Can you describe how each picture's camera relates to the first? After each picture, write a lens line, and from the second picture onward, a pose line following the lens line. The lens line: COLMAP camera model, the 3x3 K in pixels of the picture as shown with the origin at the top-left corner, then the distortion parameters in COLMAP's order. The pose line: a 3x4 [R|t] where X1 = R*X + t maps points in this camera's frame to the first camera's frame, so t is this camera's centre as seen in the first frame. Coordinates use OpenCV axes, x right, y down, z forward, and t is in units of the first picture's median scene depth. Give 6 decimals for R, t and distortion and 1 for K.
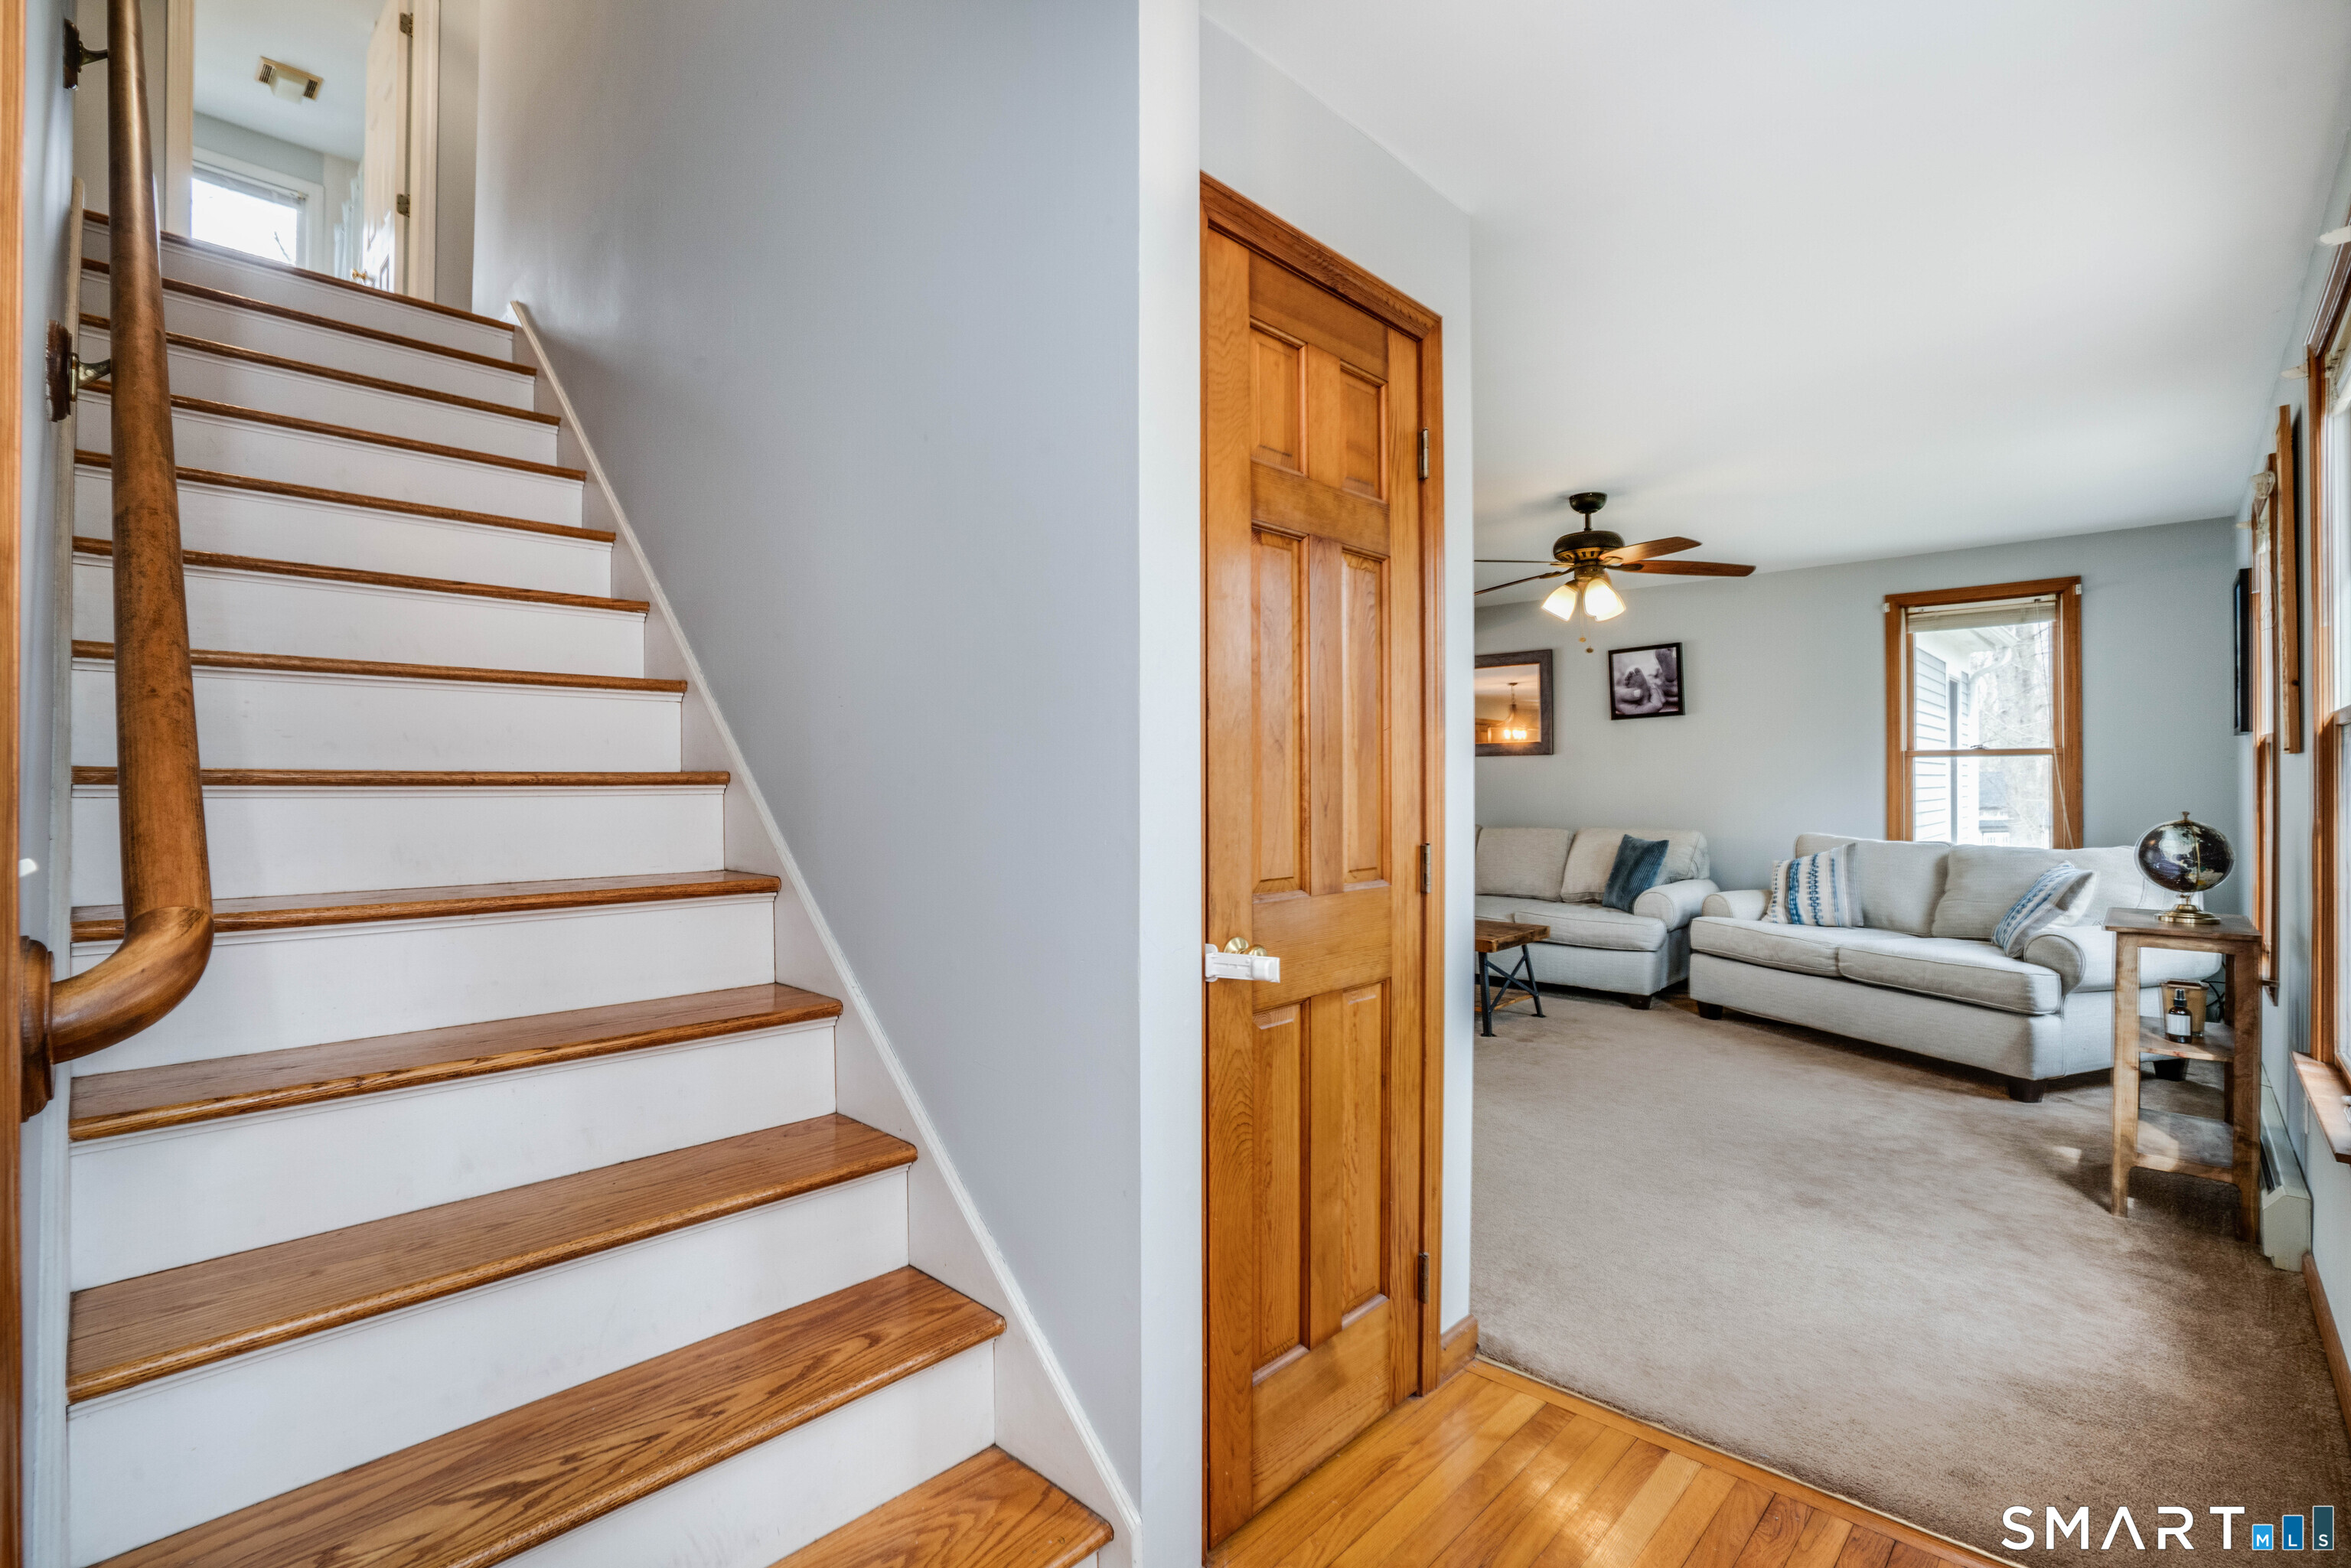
lens RADIAL K [[1089.0, 0, 1193.8], [0, 1089.0, 779.9], [0, 0, 1]] dist [0.001226, 0.000951]
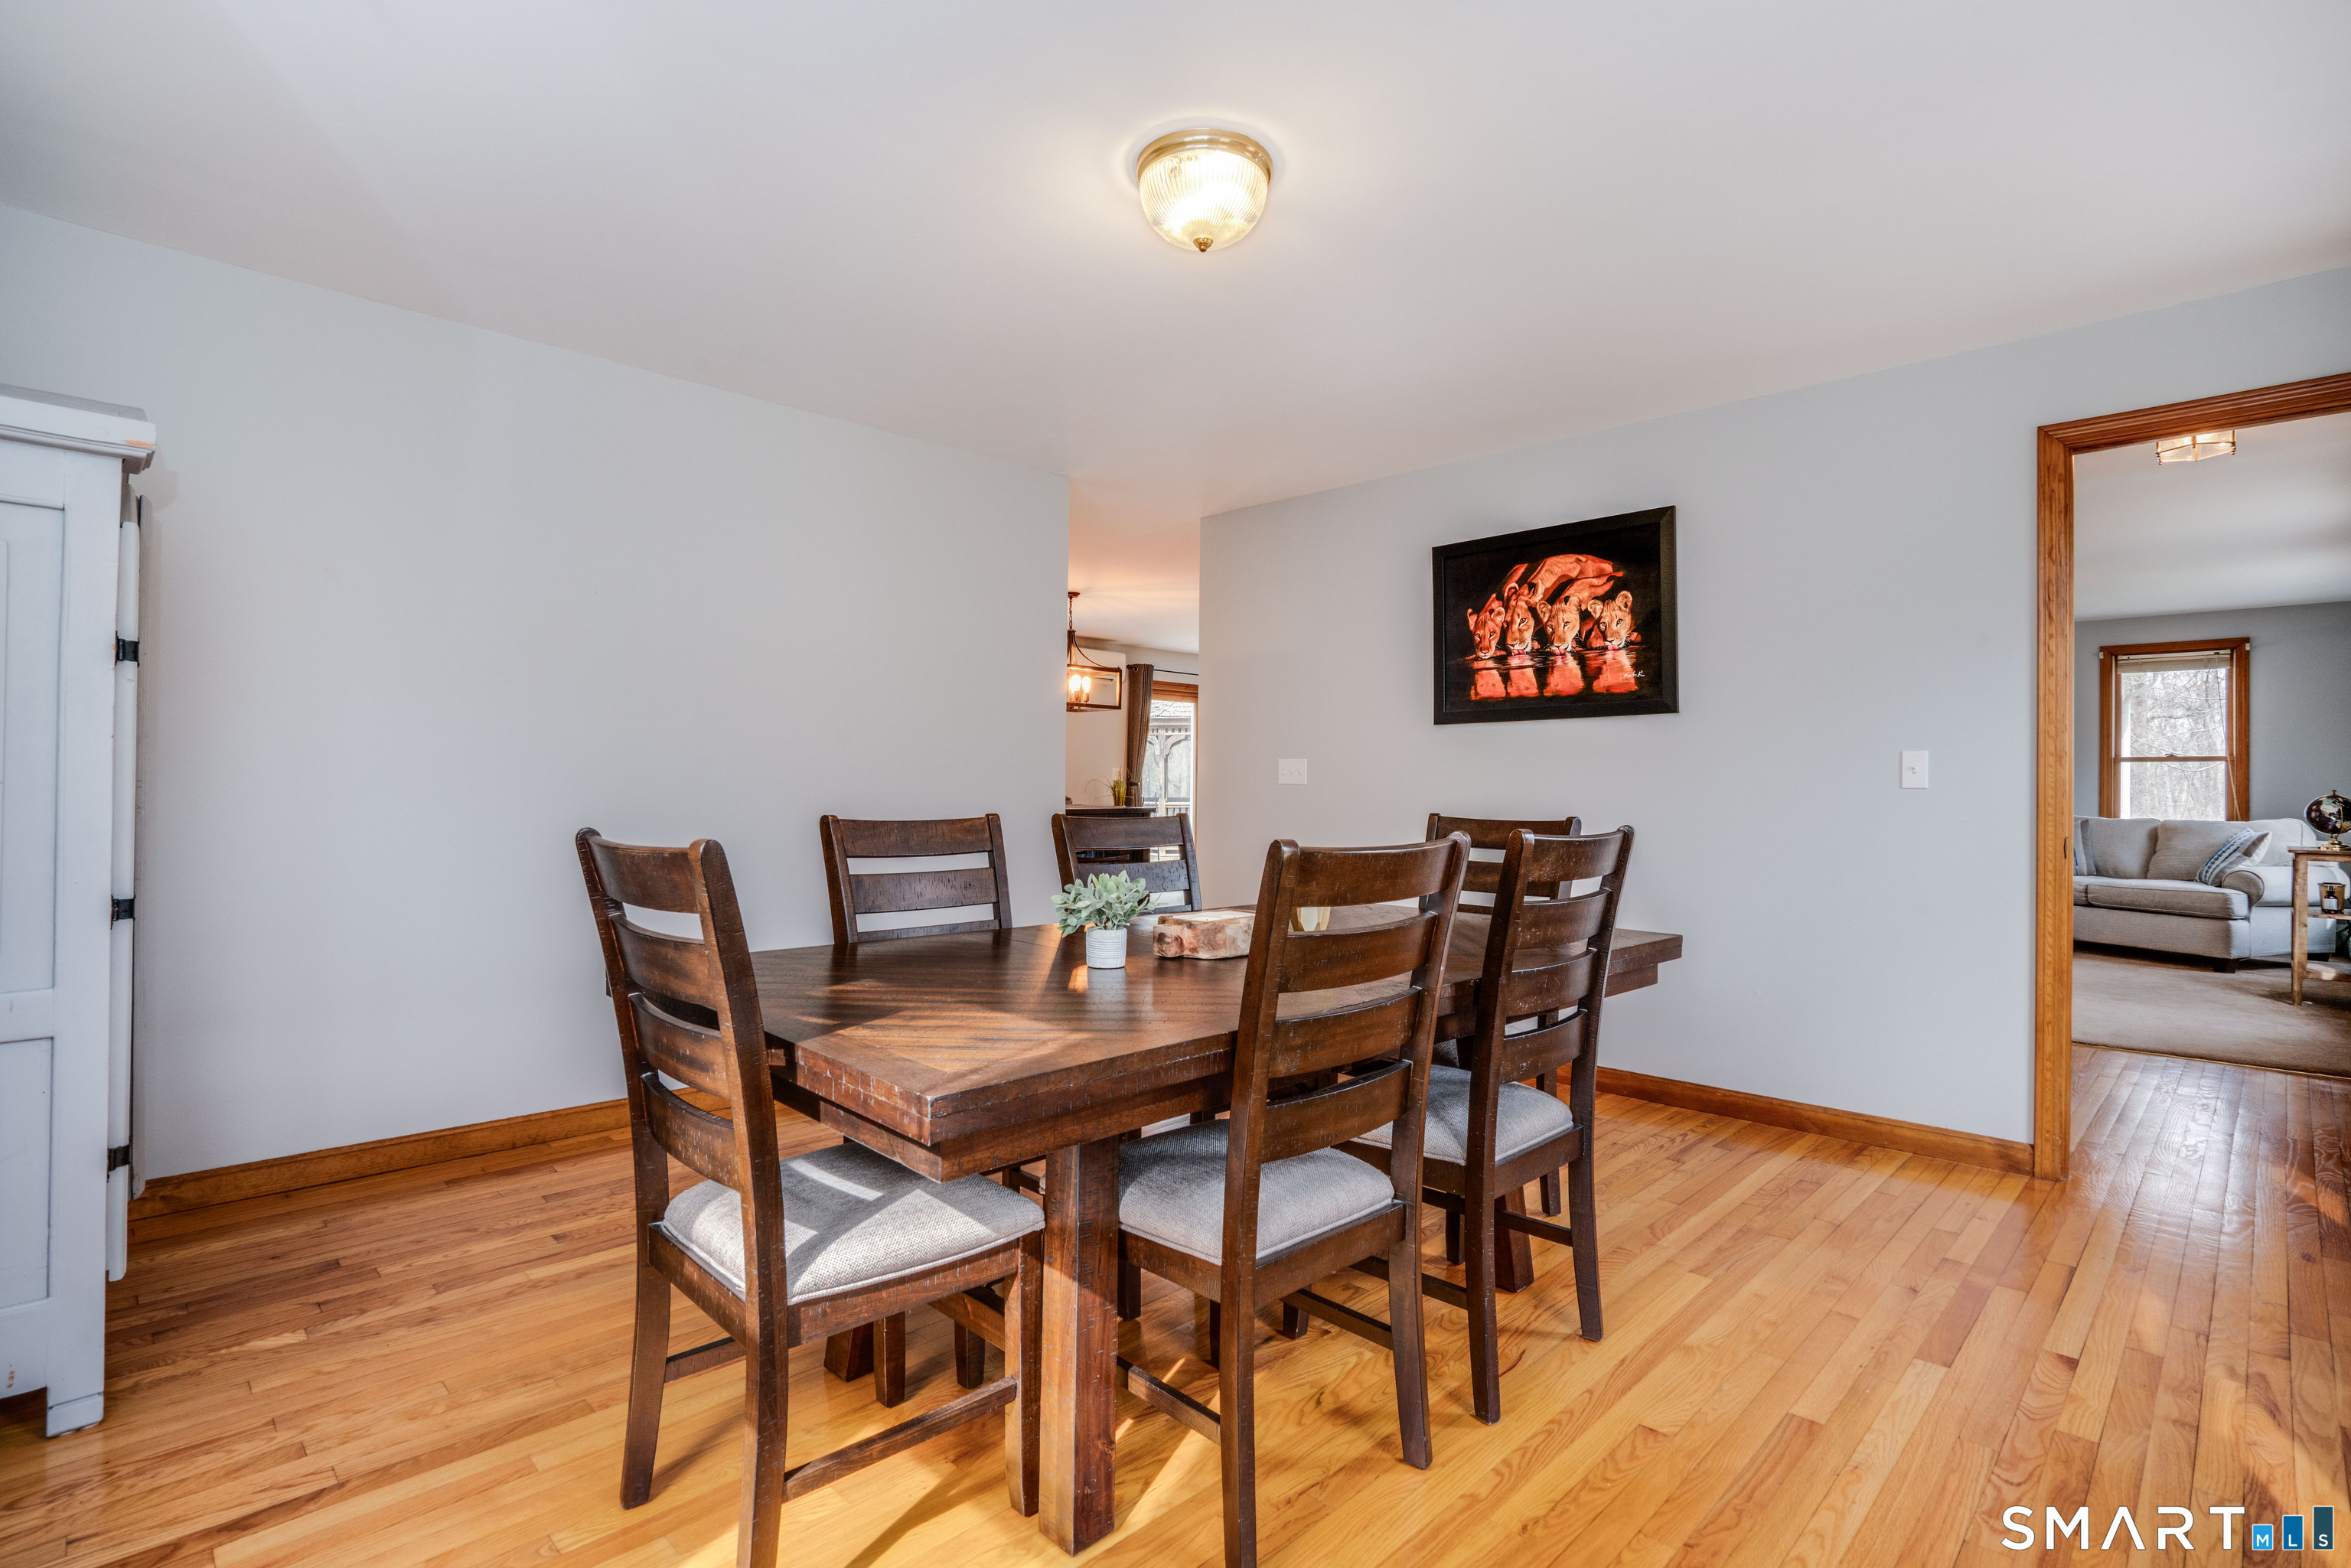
lens RADIAL K [[1111.4, 0, 1176.1], [0, 1111.4, 775.0], [0, 0, 1]] dist [0.000548, 0.000238]
pose [[0.998577, 0.012827, -0.051769, -0.530020], [-0.013126, 0.999899, -0.005448, 0.022385], [0.051694, 0.006120, 0.998644, -0.546058]]
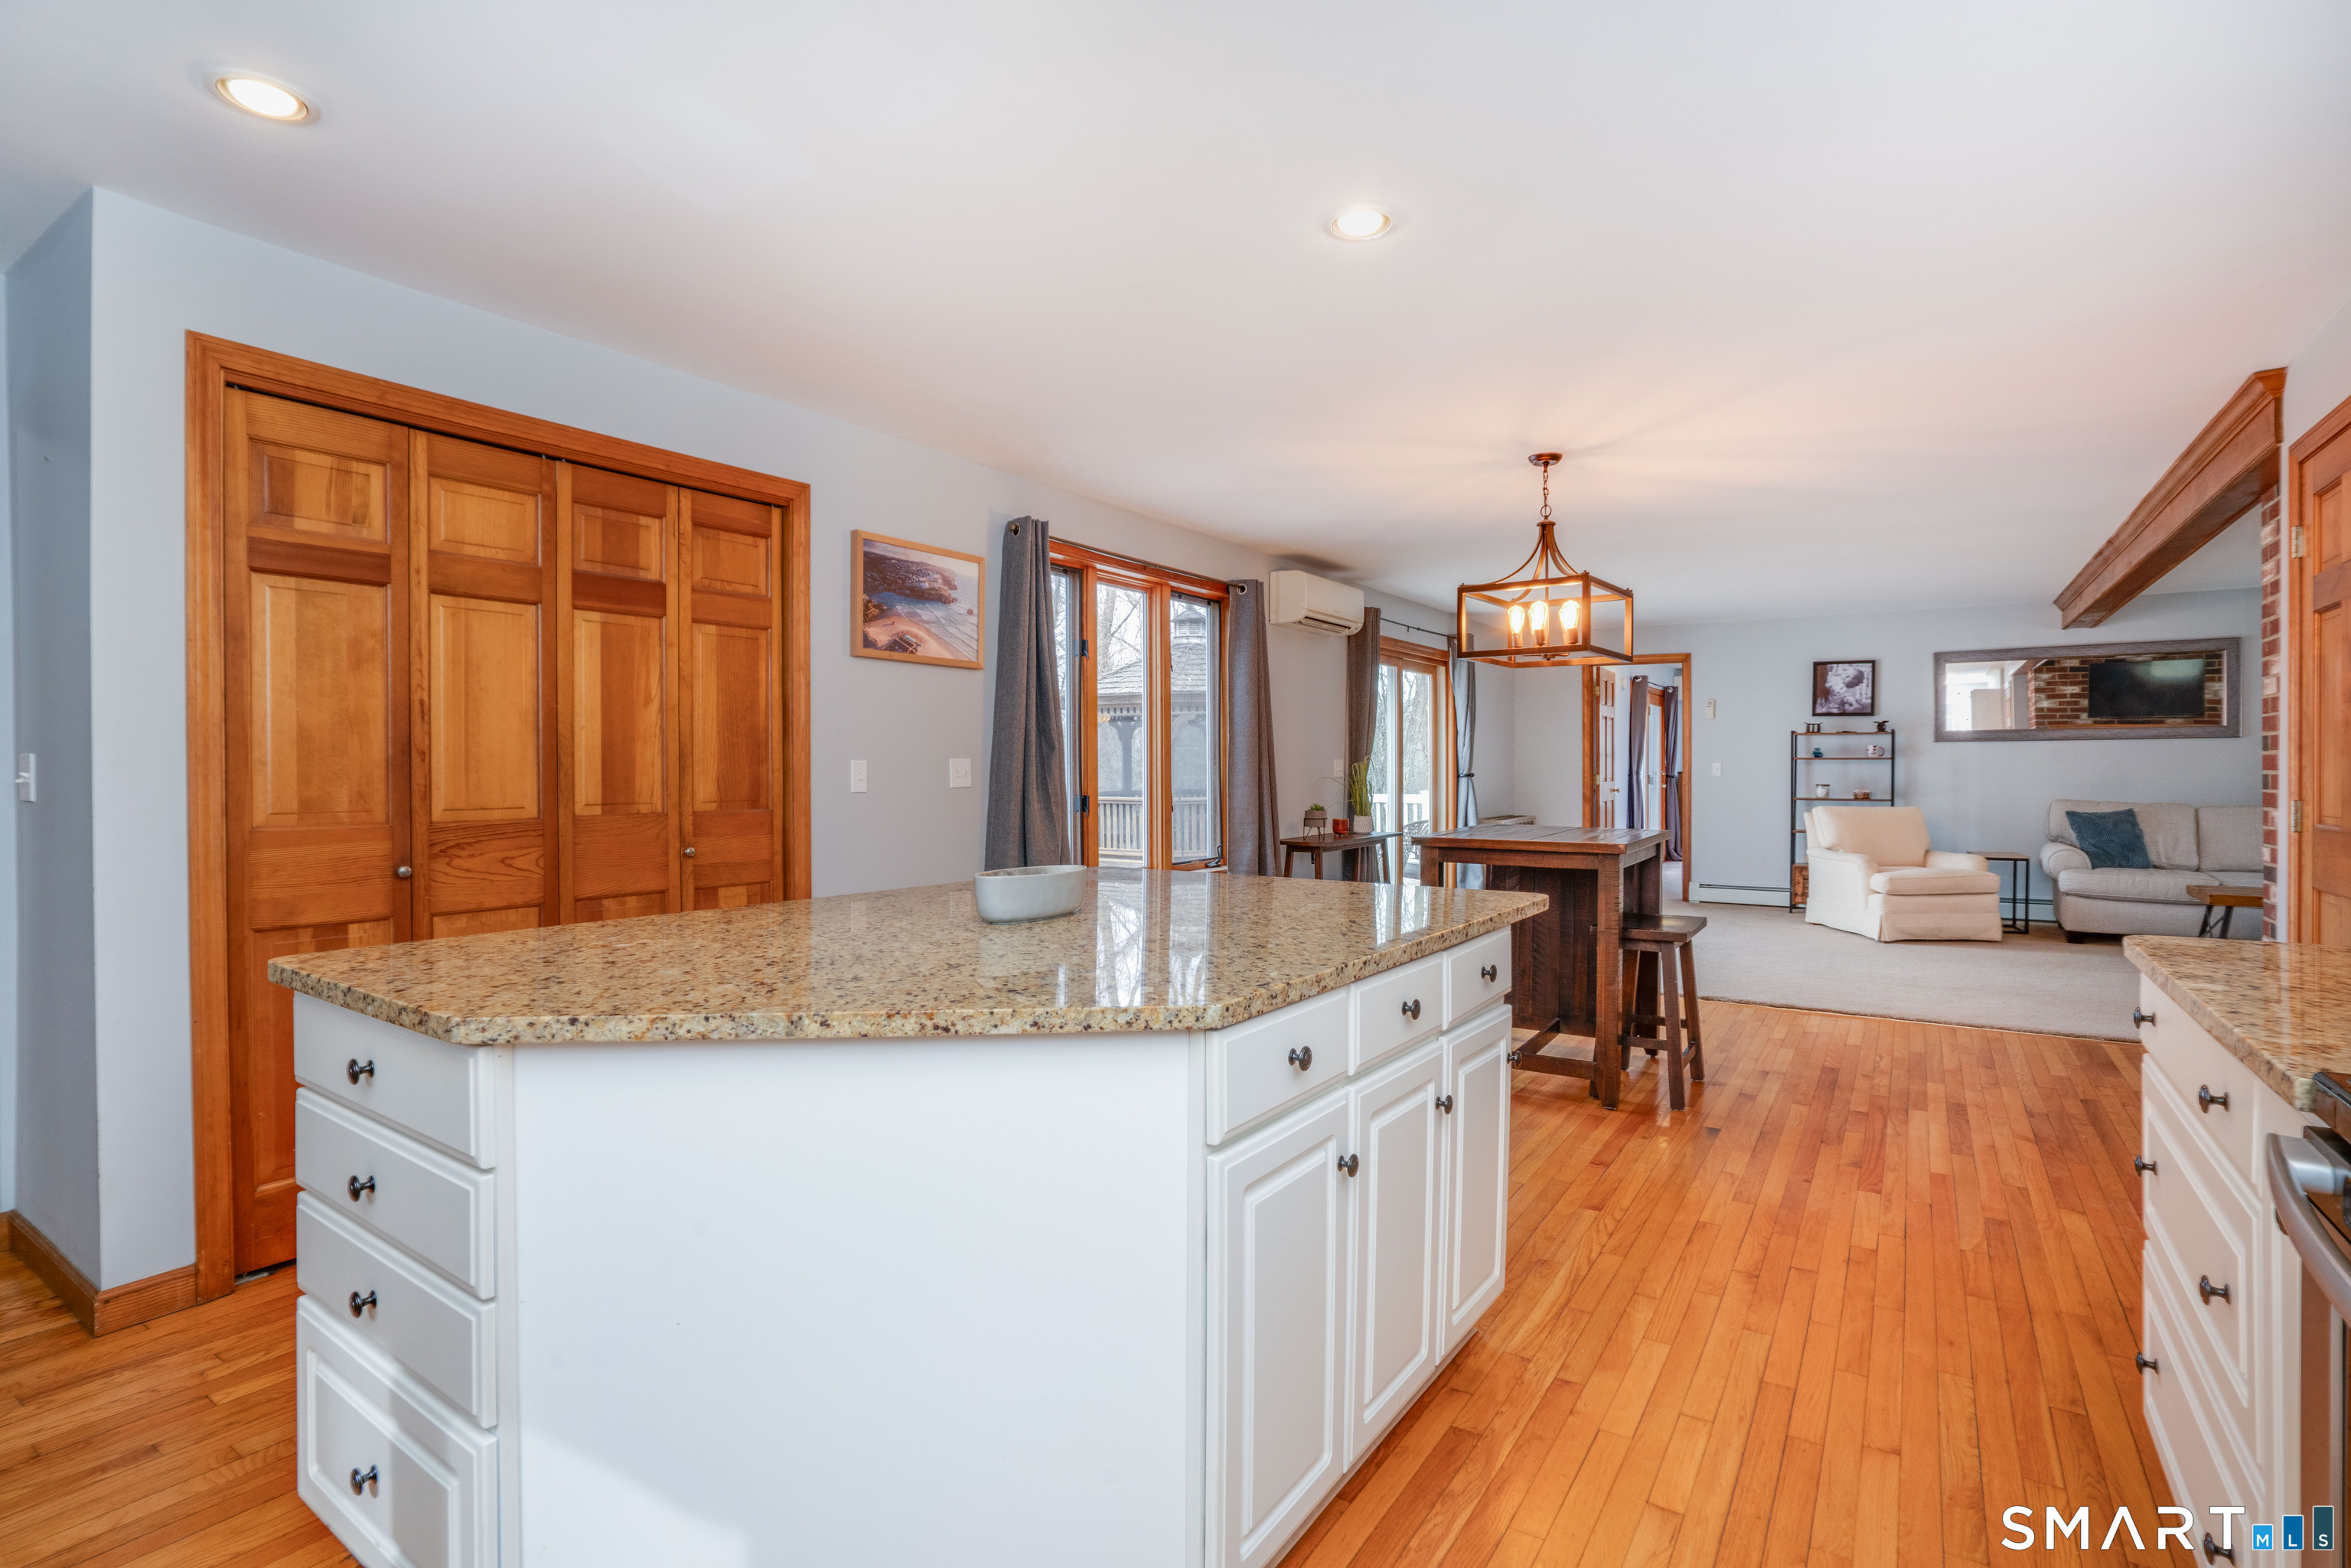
lens RADIAL K [[1132.9, 0, 1141.5], [0, 1132.9, 774.4], [0, 0, 1]] dist [-0.057656, 0.000191]
pose [[0.991708, -0.002069, 0.128495, -1.148709], [0.001021, 0.999966, 0.008224, 0.004266], [-0.128507, -0.008025, 0.991676, 0.134750]]
